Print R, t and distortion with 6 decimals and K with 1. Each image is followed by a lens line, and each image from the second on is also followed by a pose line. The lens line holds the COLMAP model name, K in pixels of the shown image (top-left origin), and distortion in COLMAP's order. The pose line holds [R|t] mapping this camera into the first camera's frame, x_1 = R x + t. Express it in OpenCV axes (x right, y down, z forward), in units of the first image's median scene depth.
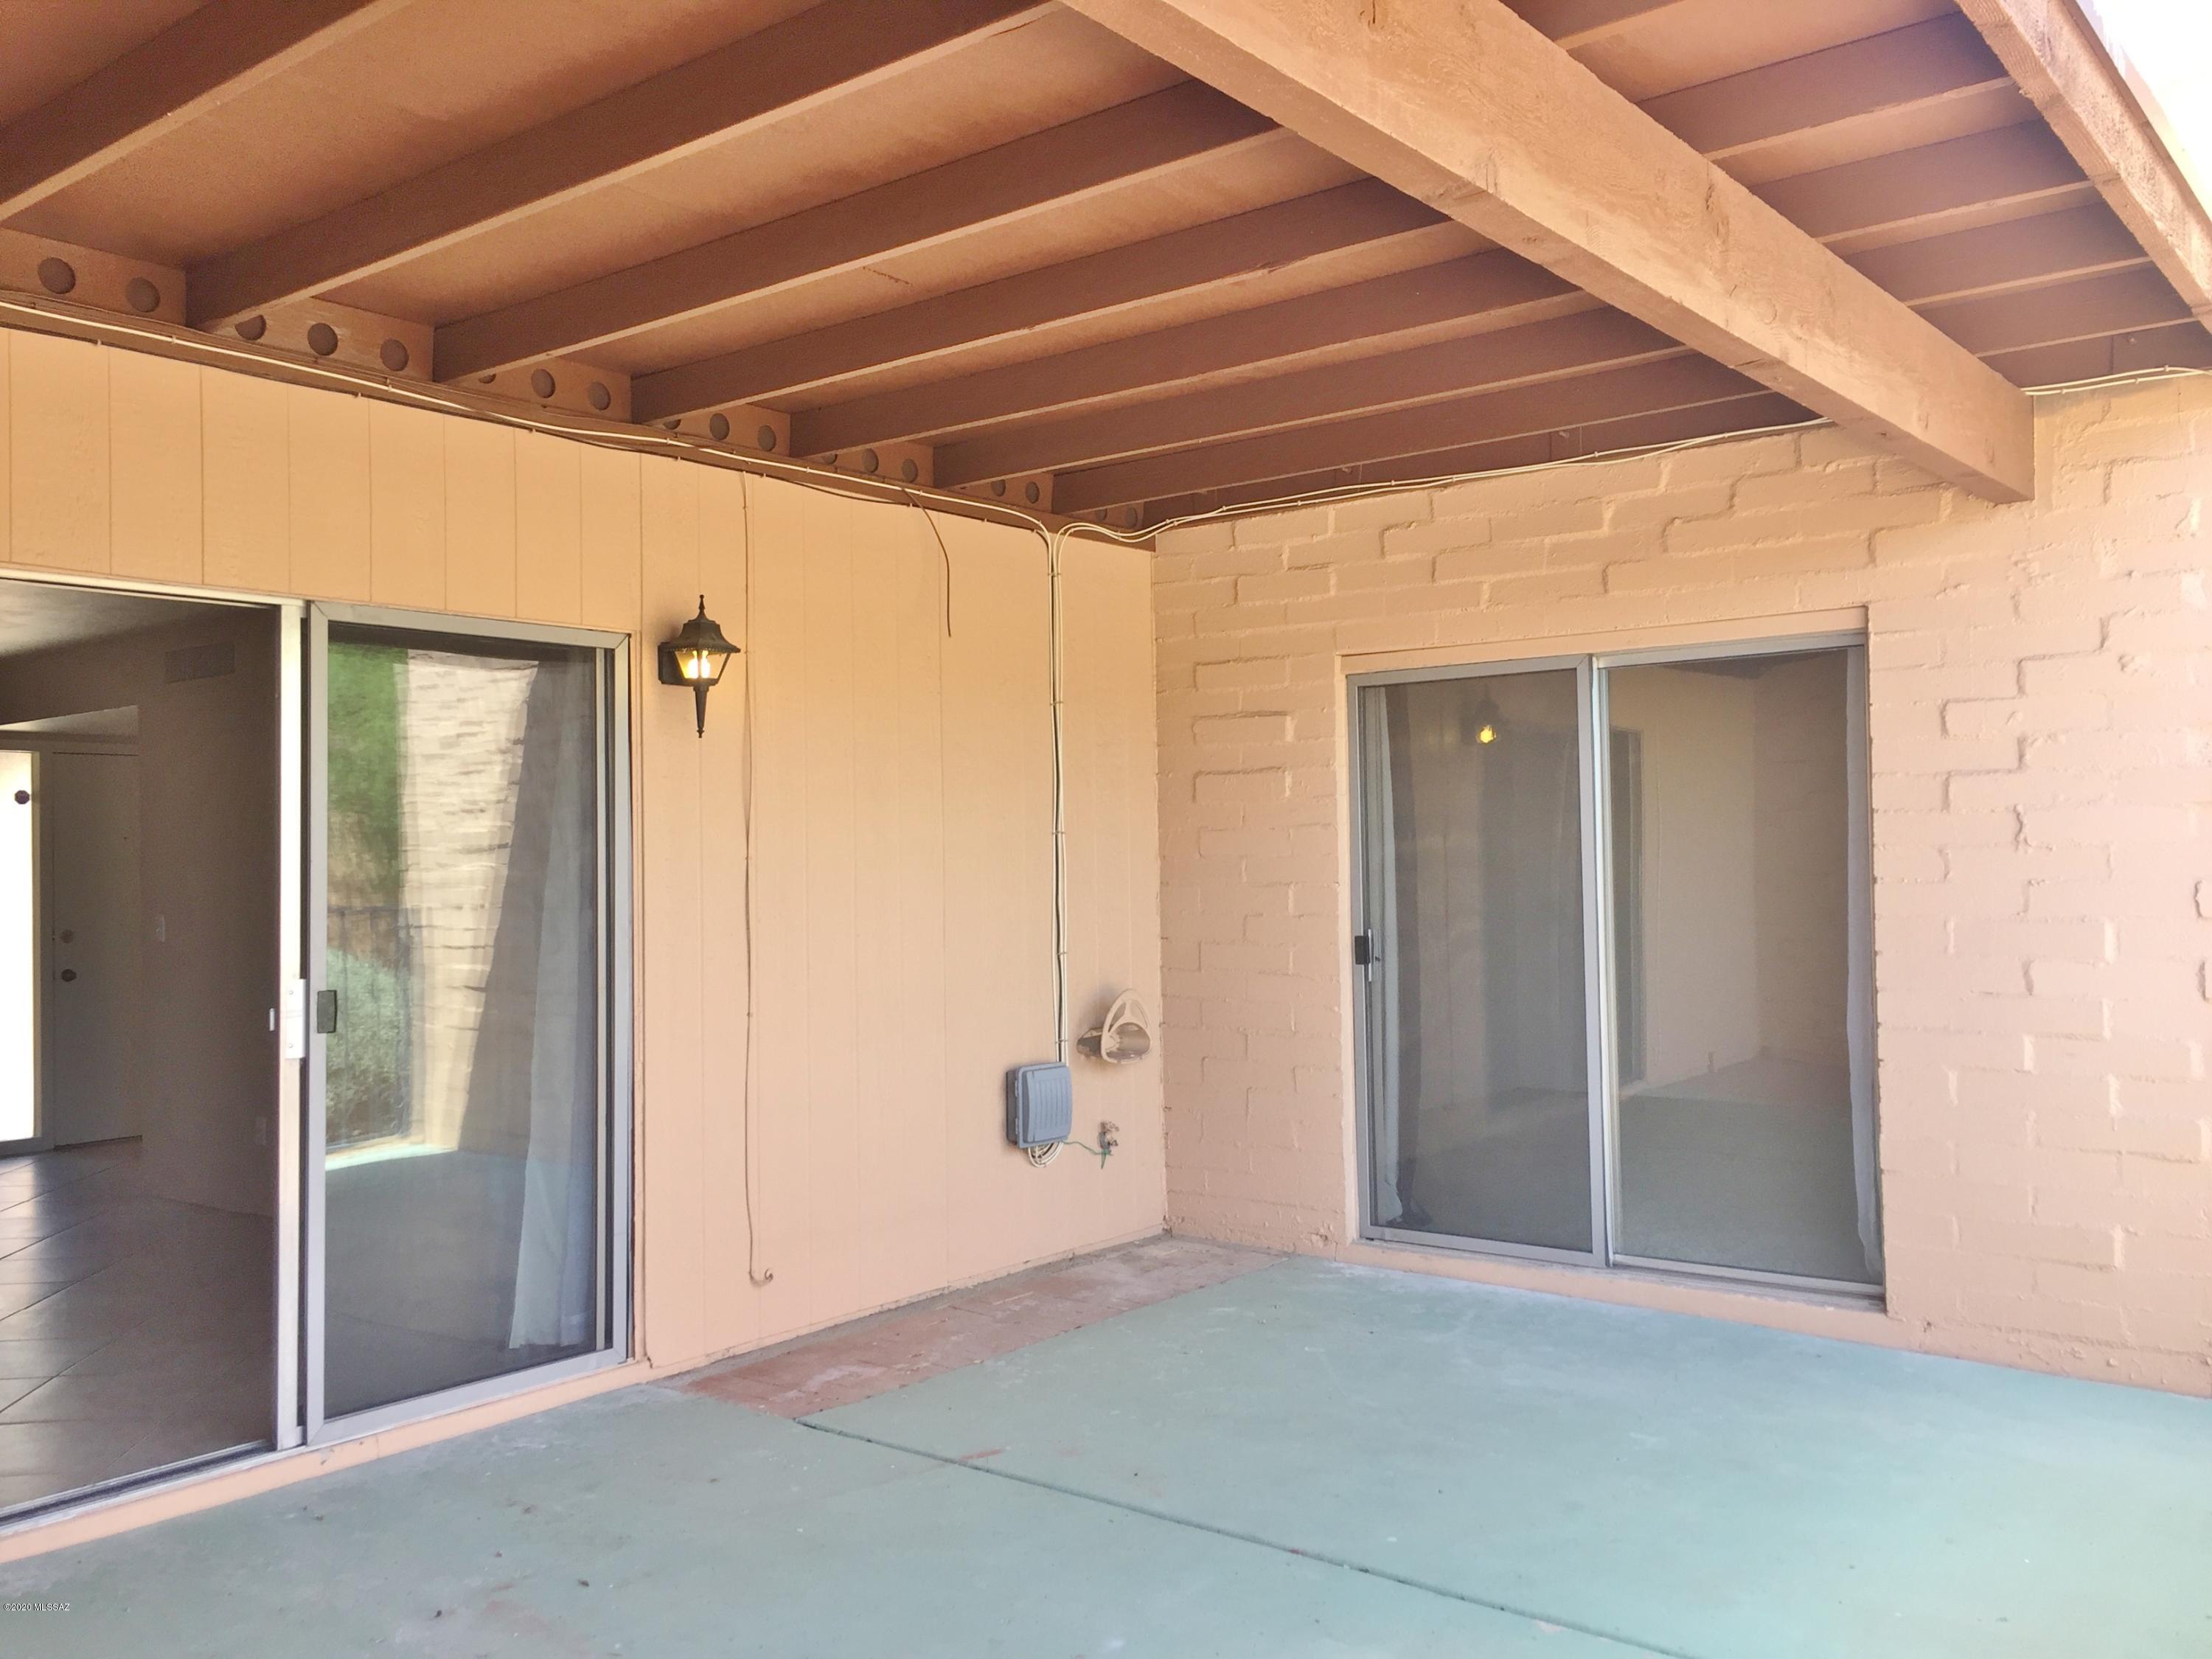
lens RADIAL K [[1840.1, 0, 1106.0], [0, 1840.1, 829.5], [0, 0, 1]] dist [0.003415, 0.005736]
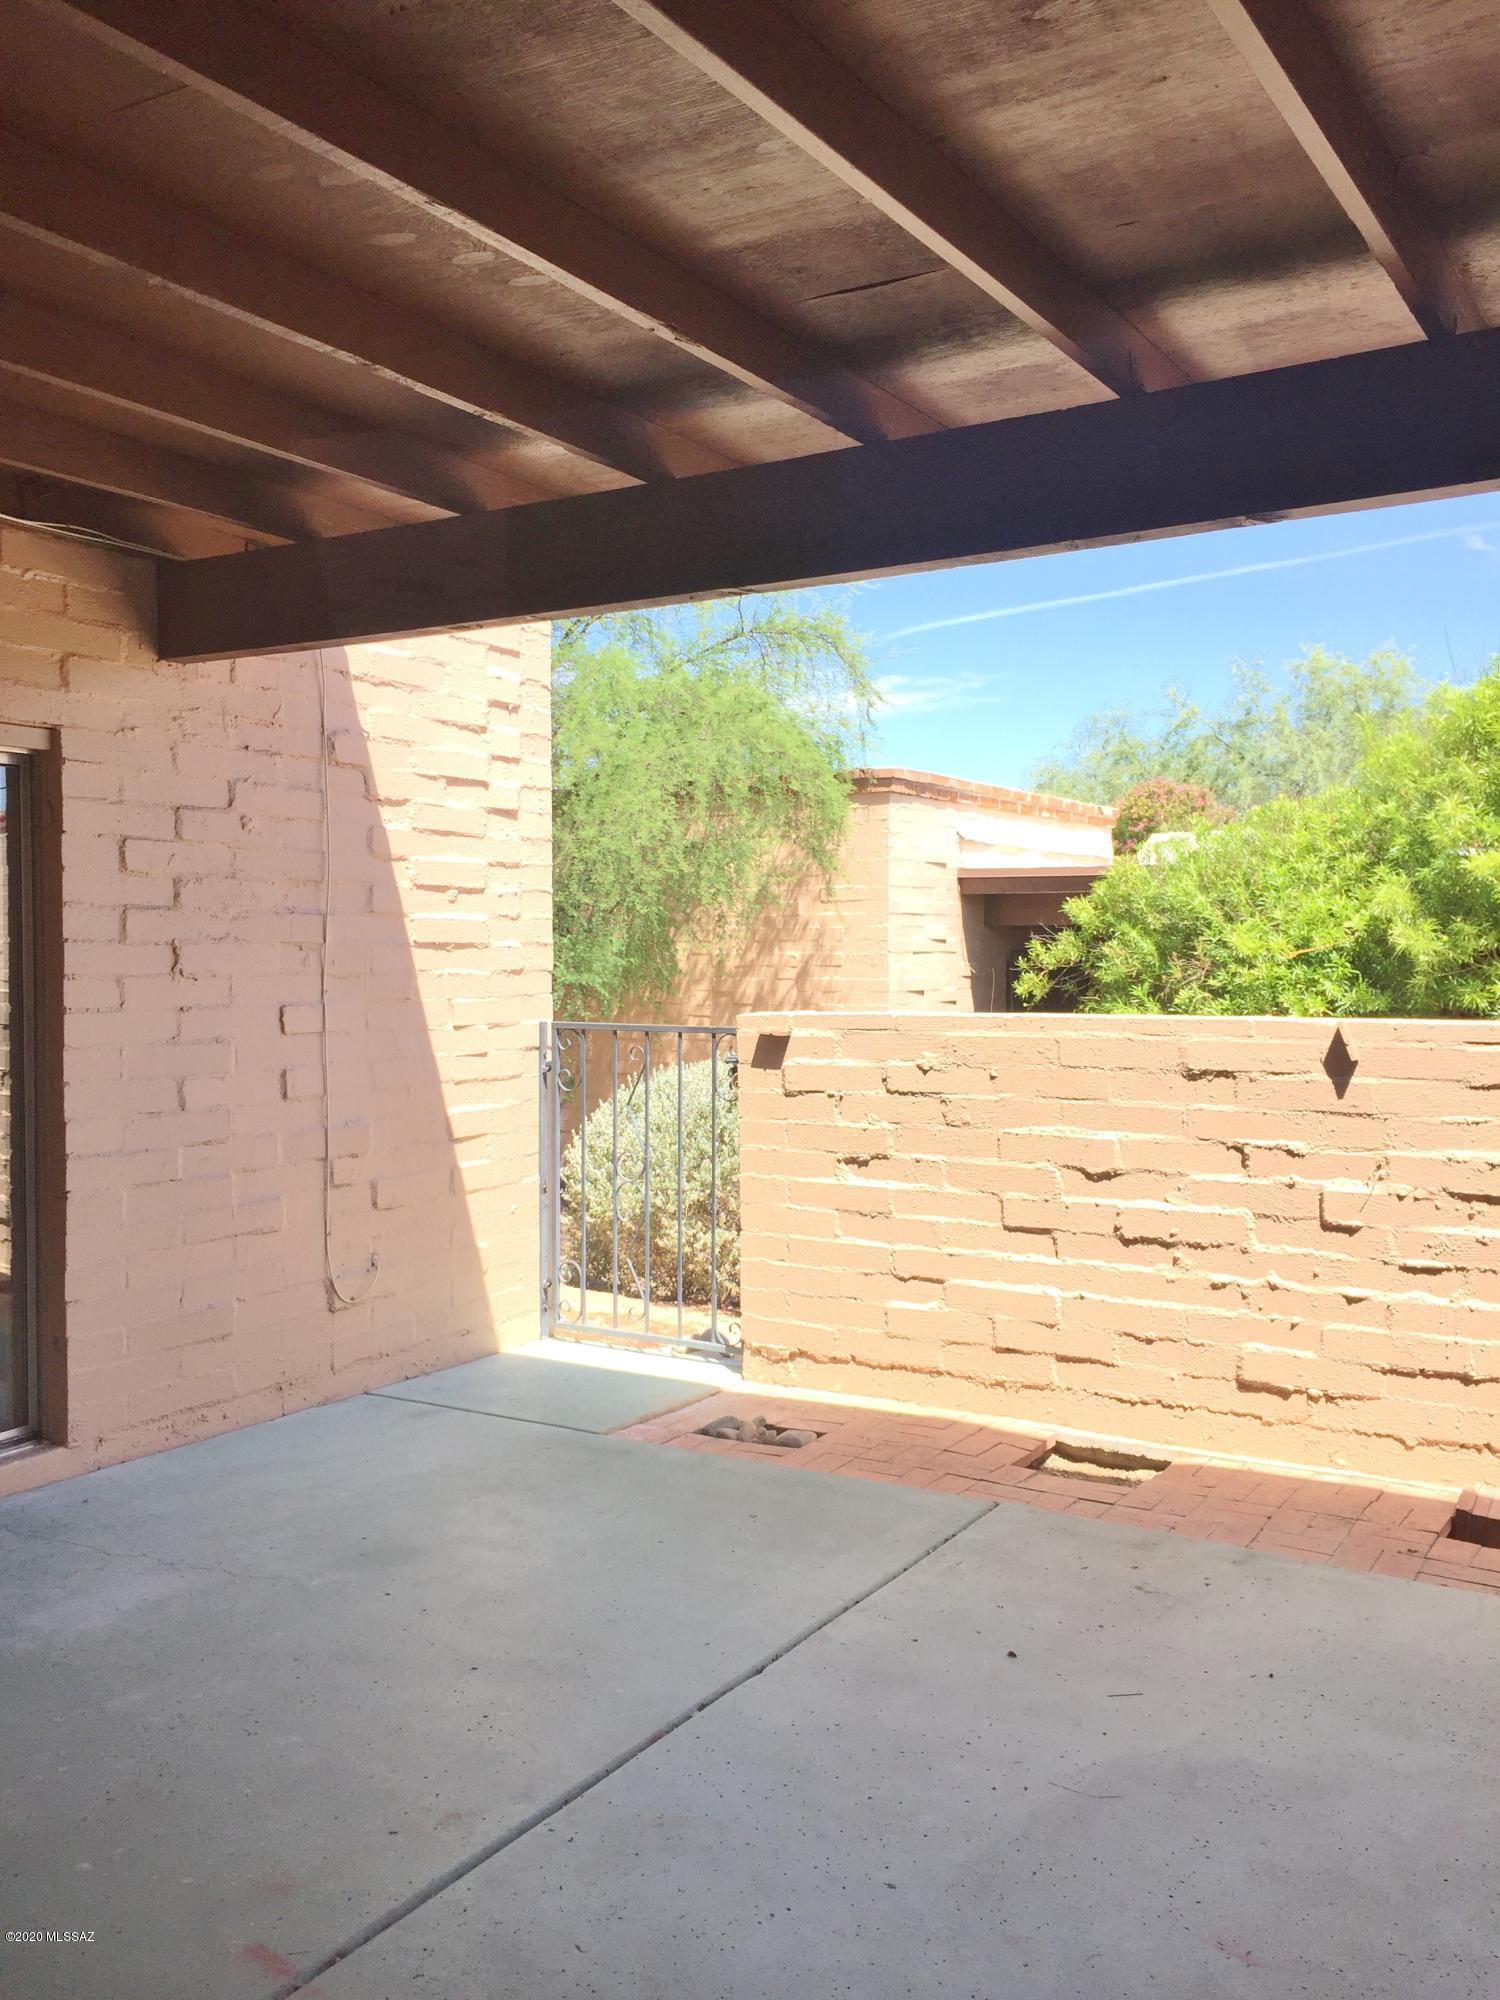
lens RADIAL K [[1734.6, 0, 750.0], [0, 1734.6, 1000.0], [0, 0, 1]] dist [0.014588, 0.004333]
pose [[-0.120285, -0.019498, 0.992548, -0.575926], [-0.026786, 0.999507, 0.016388, -0.003282], [-0.992378, -0.024615, -0.120748, 0.781586]]
